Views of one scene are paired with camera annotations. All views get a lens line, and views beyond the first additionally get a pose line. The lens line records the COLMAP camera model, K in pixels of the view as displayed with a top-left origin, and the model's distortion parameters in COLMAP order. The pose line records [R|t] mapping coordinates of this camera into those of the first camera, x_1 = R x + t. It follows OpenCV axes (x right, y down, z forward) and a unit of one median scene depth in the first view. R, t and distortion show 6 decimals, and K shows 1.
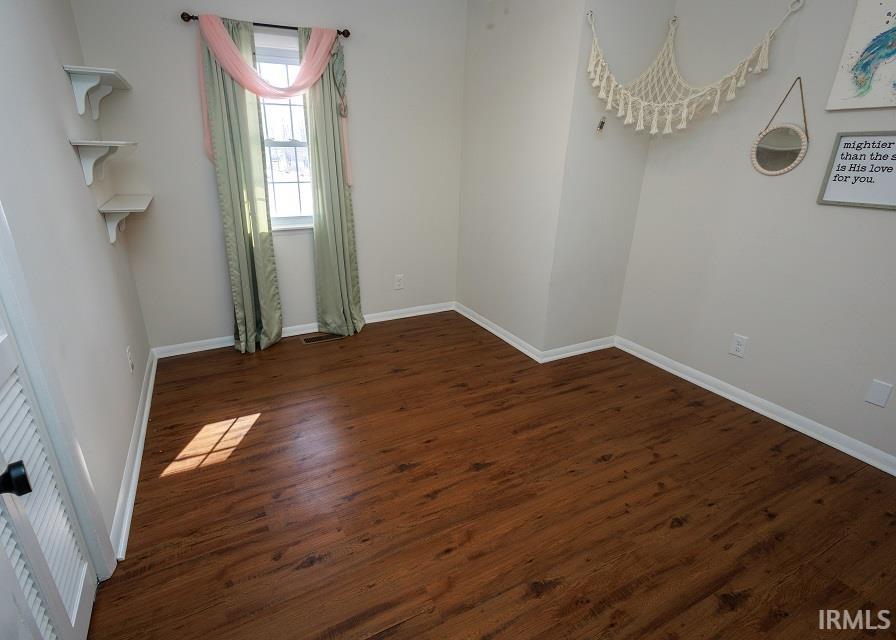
lens RADIAL K [[464.0, 0, 429.1], [0, 464.0, 321.2], [0, 0, 1]] dist [0.007832, -0.000525]
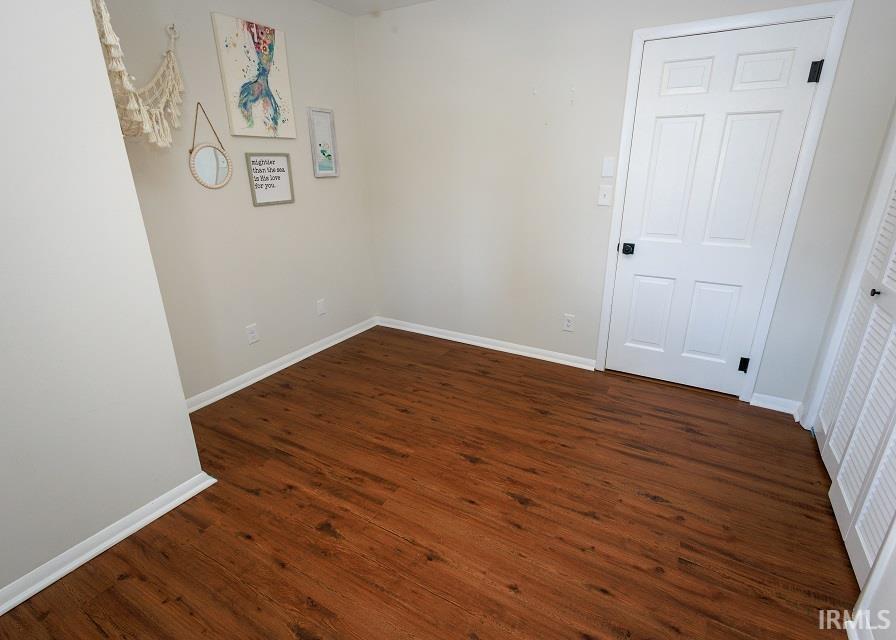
lens RADIAL K [[428.8, 0, 461.2], [0, 428.8, 315.4], [0, 0, 1]] dist [0.003907, 0.000110]
pose [[-0.561315, -0.279415, 0.779007, -0.574020], [0.287574, 0.816778, 0.500175, -0.479351], [-0.776033, 0.504778, -0.378117, 1.268701]]
